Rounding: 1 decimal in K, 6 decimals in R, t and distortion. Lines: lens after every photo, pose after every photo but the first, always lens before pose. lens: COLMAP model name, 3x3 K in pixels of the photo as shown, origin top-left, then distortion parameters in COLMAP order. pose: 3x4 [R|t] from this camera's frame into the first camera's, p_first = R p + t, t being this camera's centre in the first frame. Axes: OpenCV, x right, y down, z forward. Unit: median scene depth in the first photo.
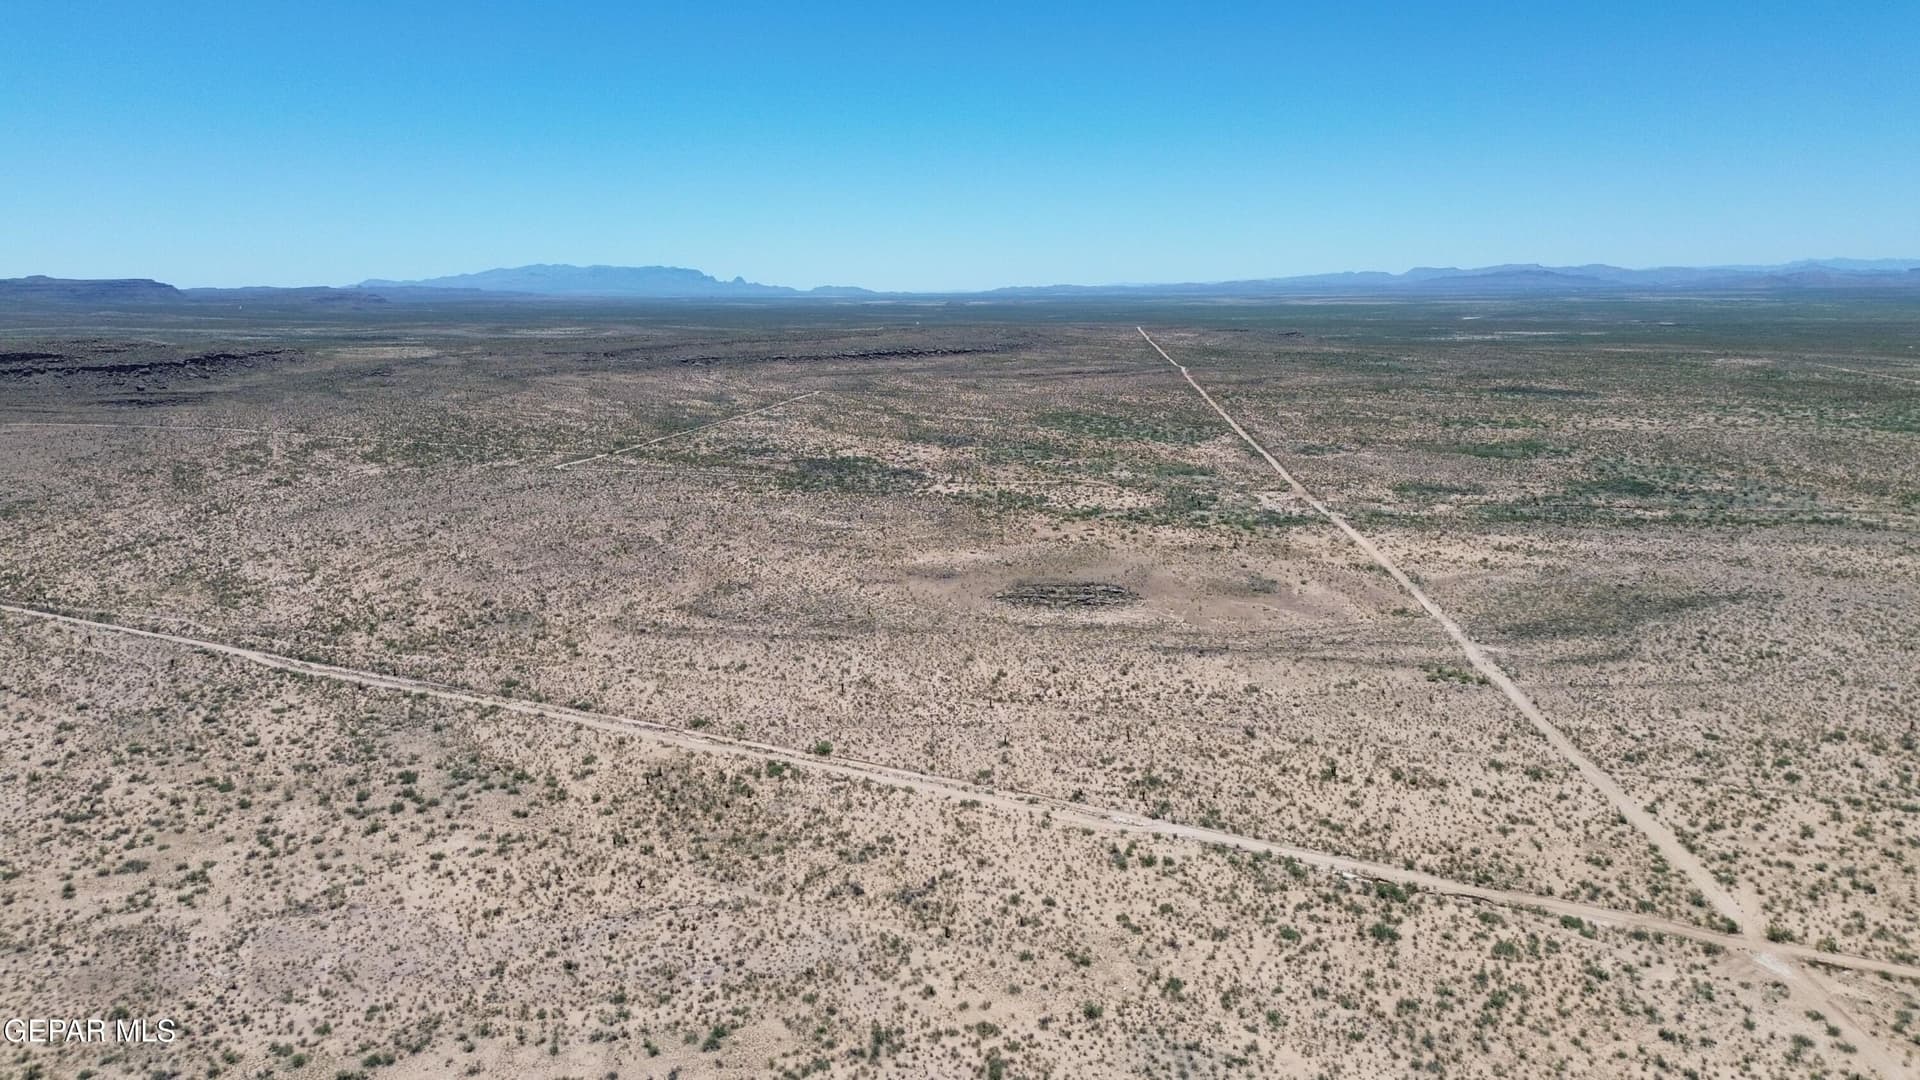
lens RADIAL K [[1361.6, 0, 962.9], [0, 1361.6, 542.1], [0, 0, 1]] dist [0.064171, -0.064652]
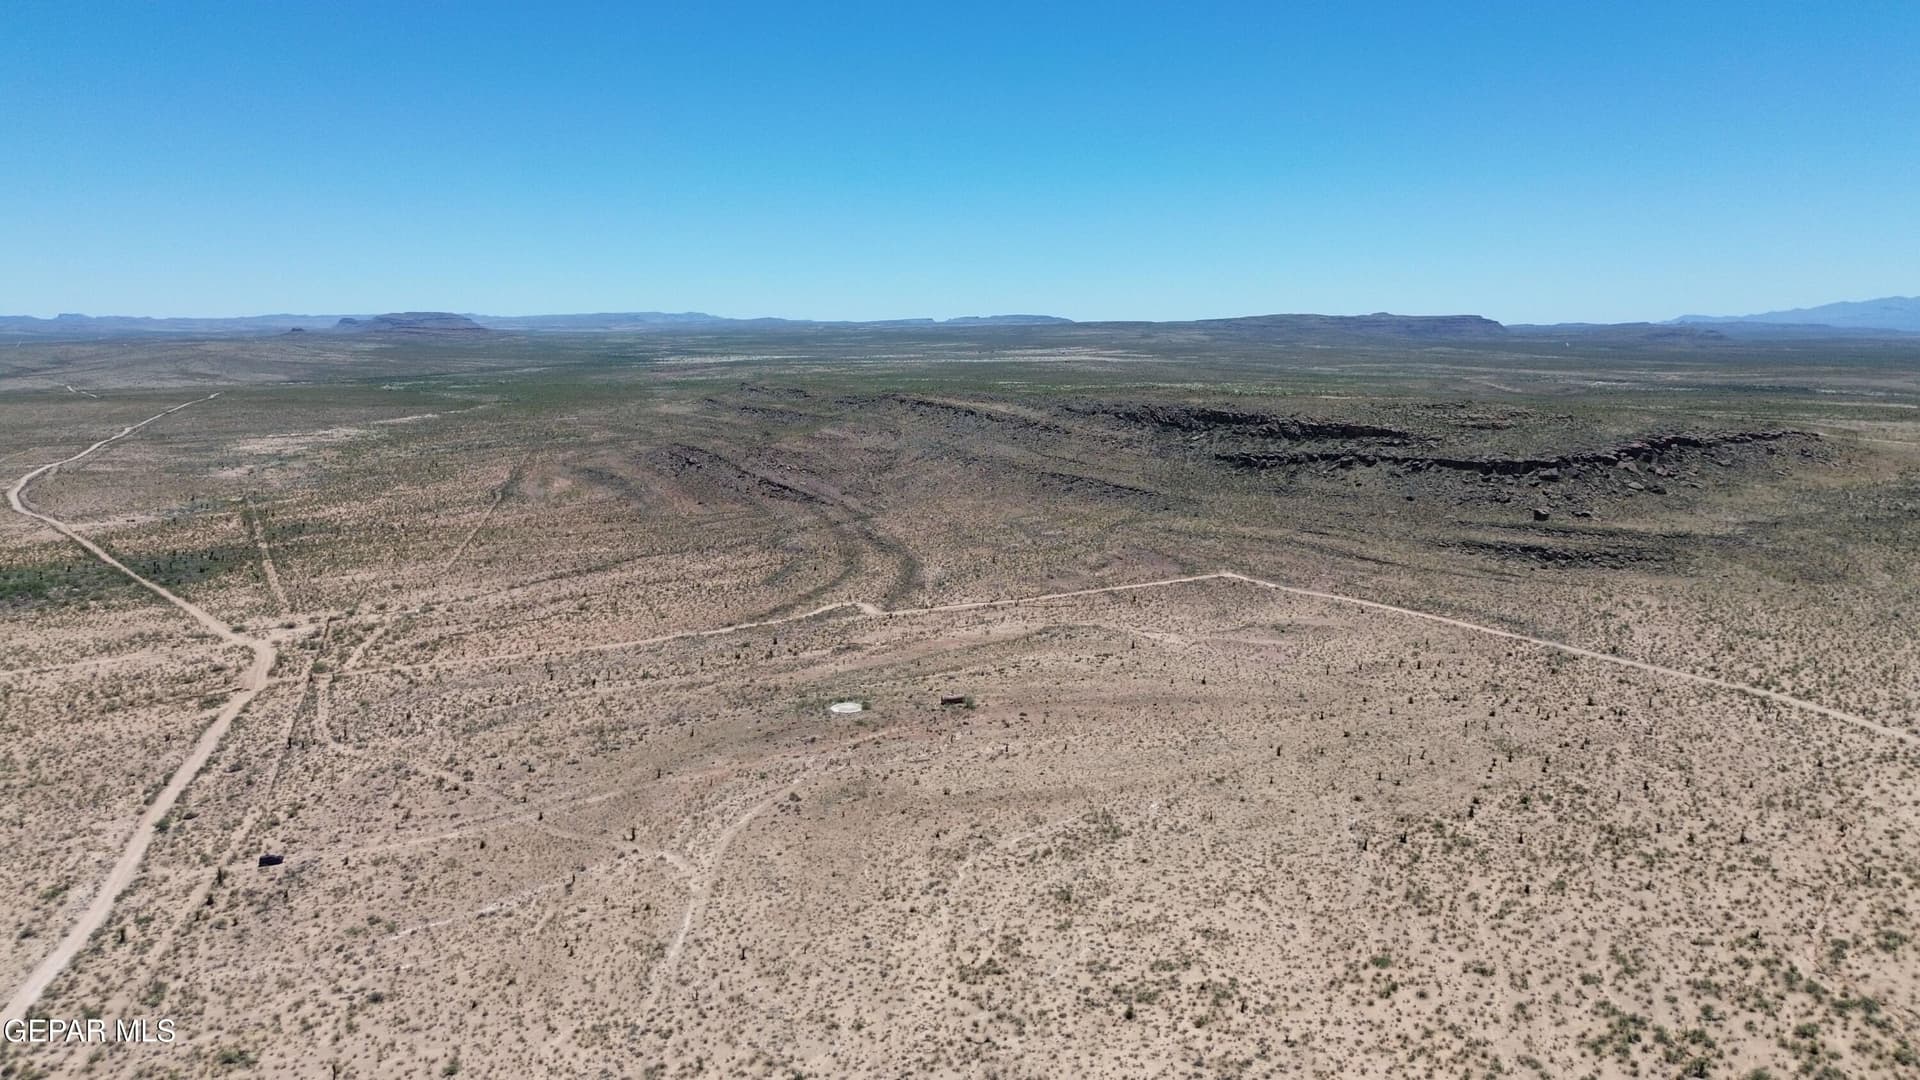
lens RADIAL K [[1361.6, 0, 954.1], [0, 1361.6, 545.2], [0, 0, 1]] dist [0.064171, -0.064652]
pose [[0.638466, 0.128083, -0.758918, -0.907586], [-0.146052, 0.988301, 0.043925, -0.231464], [0.755665, 0.082797, 0.649704, 1.343503]]
